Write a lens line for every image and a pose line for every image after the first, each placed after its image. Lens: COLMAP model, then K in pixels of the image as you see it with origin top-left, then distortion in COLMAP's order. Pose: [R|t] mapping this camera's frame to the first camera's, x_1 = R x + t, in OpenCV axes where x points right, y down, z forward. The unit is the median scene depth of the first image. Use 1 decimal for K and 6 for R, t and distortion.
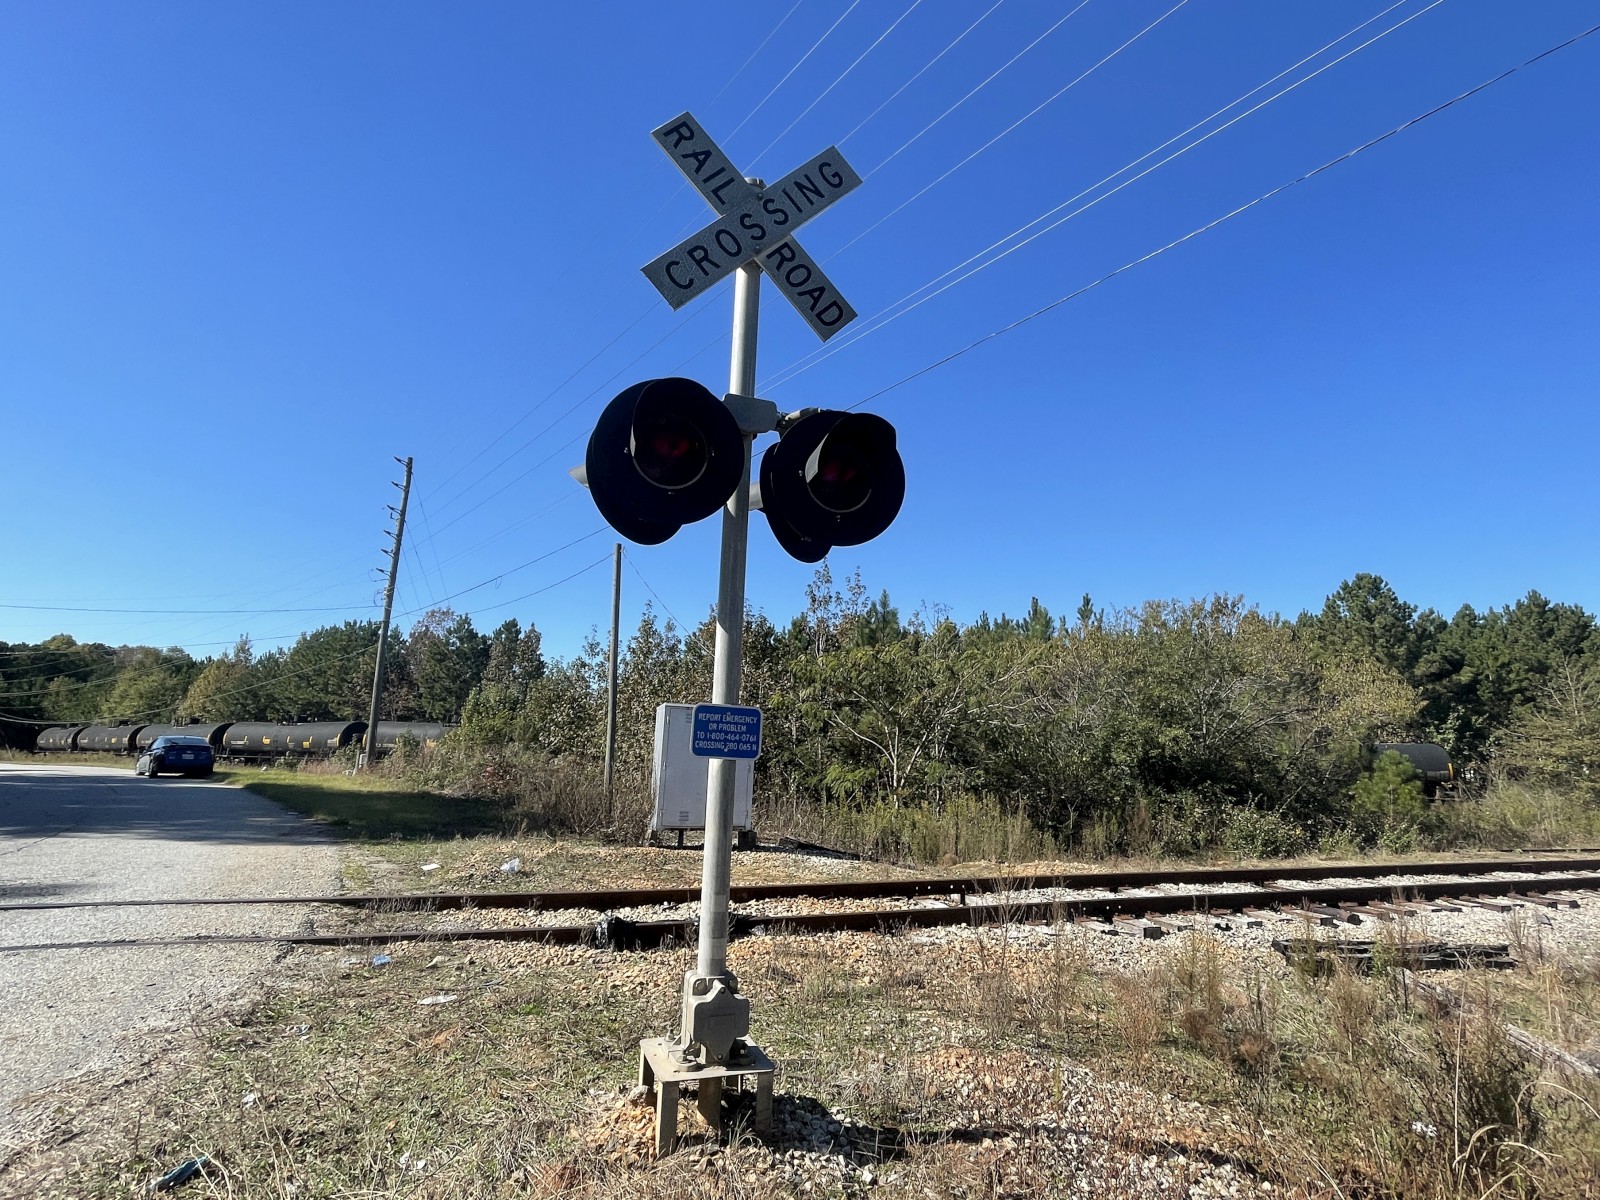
lens RADIAL K [[812.9, 0, 805.1], [0, 812.9, 602.3], [0, 0, 1]] dist [0.001601, -0.001299]
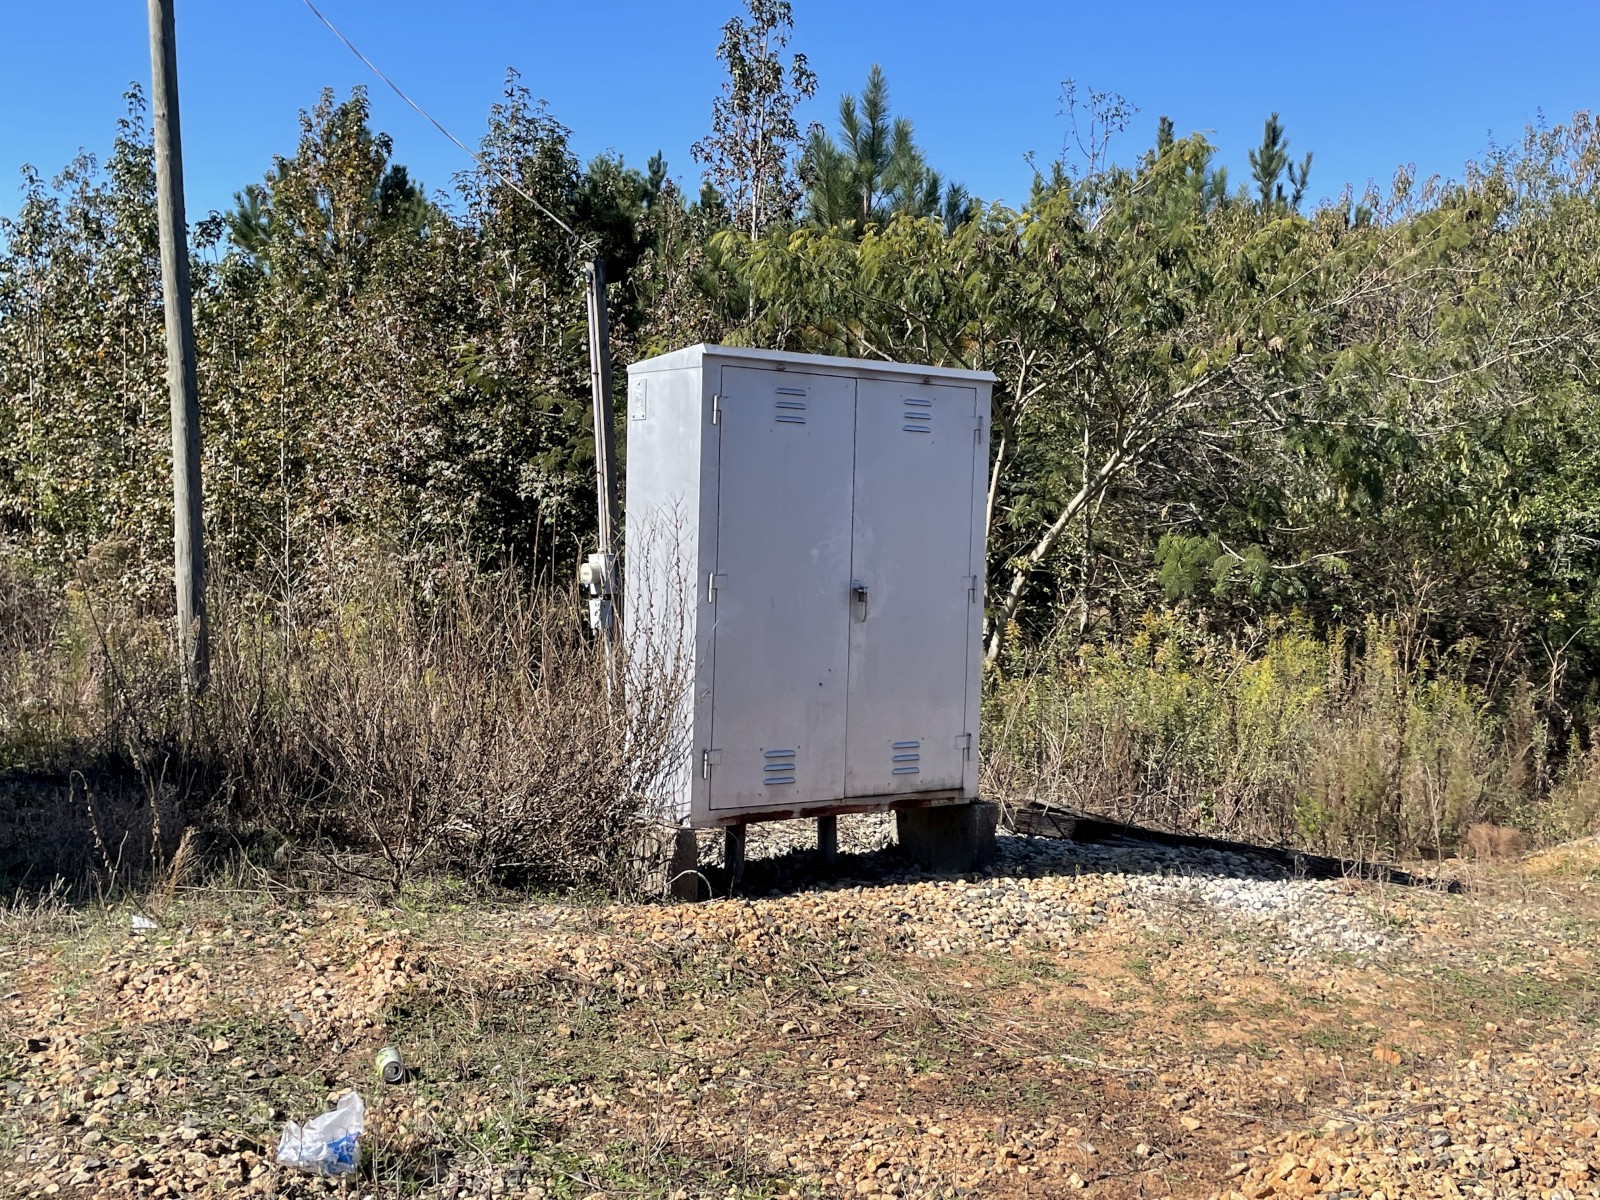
lens RADIAL K [[1707.9, 0, 802.2], [0, 1707.9, 624.8], [0, 0, 1]] dist [0.091065, -0.006152]
pose [[0.974179, -0.024509, 0.224442, -0.456351], [-0.034219, 0.966578, 0.254078, 0.124361], [-0.223168, -0.255198, 0.940782, 0.808151]]
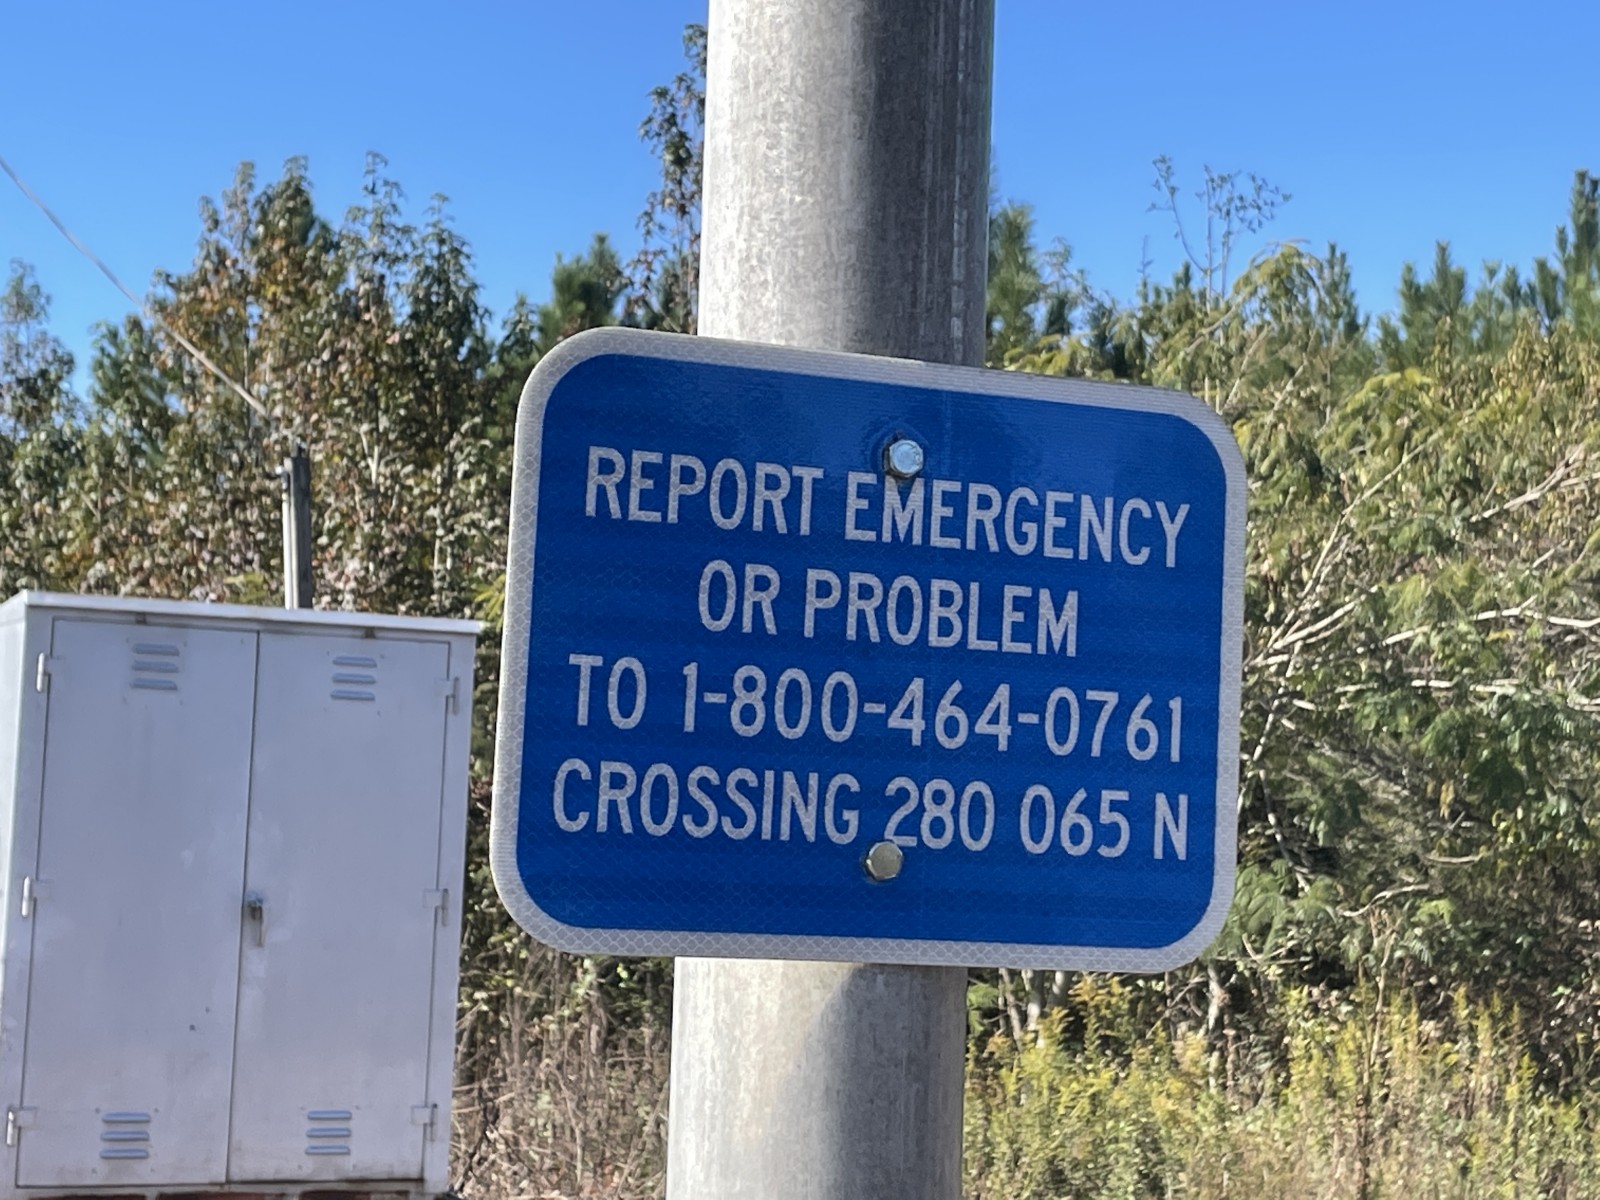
lens RADIAL K [[3221.0, 0, 800.0], [0, 3221.0, 600.0], [0, 0, 1]] dist [0.101143, 0.045499]
pose [[0.997497, 0.000353, 0.070708, -0.063500], [-0.008474, 0.993377, 0.114588, 0.054608], [-0.070200, -0.114900, 0.990894, 0.315629]]
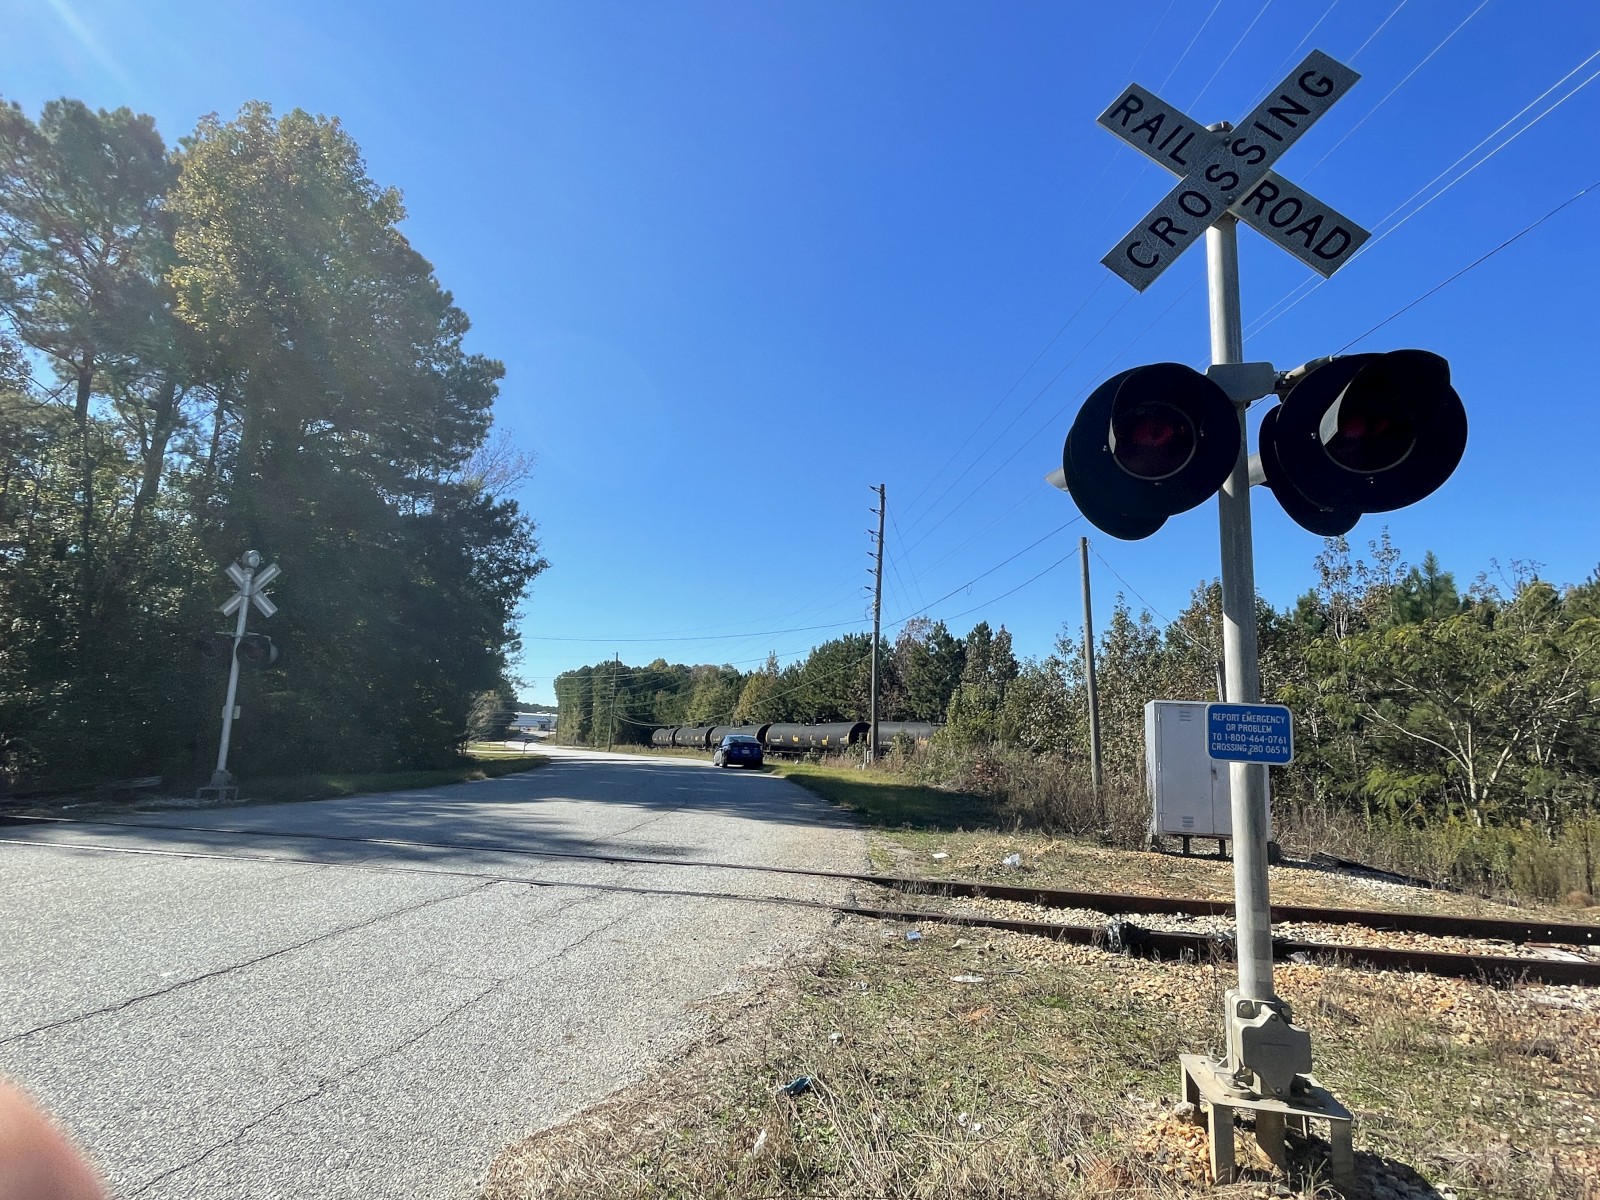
lens RADIAL K [[812.9, 0, 805.1], [0, 812.9, 602.3], [0, 0, 1]] dist [0.001601, -0.001299]
pose [[0.844572, -0.087712, -0.528208, -0.010476], [0.088804, 0.995775, -0.023363, -0.004691], [0.528026, -0.027175, 0.848793, -0.016169]]
